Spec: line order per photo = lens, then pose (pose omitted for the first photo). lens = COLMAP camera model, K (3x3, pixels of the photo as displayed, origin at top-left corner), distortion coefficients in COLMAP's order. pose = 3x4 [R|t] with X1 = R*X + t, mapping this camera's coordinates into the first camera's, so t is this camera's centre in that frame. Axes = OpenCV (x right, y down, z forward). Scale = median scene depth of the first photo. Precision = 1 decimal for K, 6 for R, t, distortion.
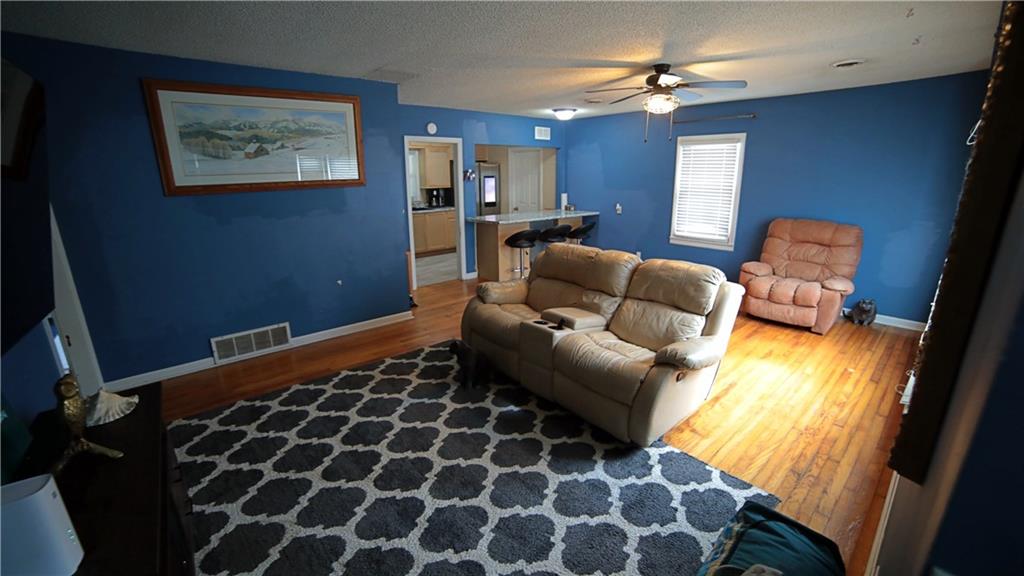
lens RADIAL K [[412.6, 0, 512.0], [0, 412.6, 288.0], [0, 0, 1]] dist [-0.052057, 0.000114]
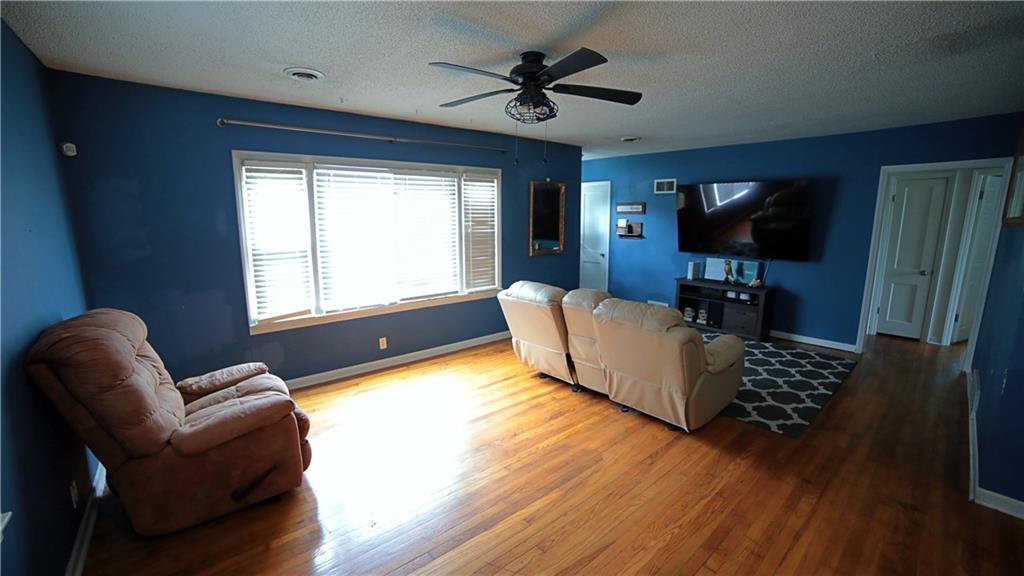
lens RADIAL K [[412.6, 0, 512.0], [0, 412.6, 288.0], [0, 0, 1]] dist [-0.052057, 0.000114]
pose [[-0.999929, 0.006160, 0.010154, 0.548833], [0.009903, 0.904411, 0.426547, -0.670505], [-0.006556, 0.426618, -0.904408, 2.453625]]
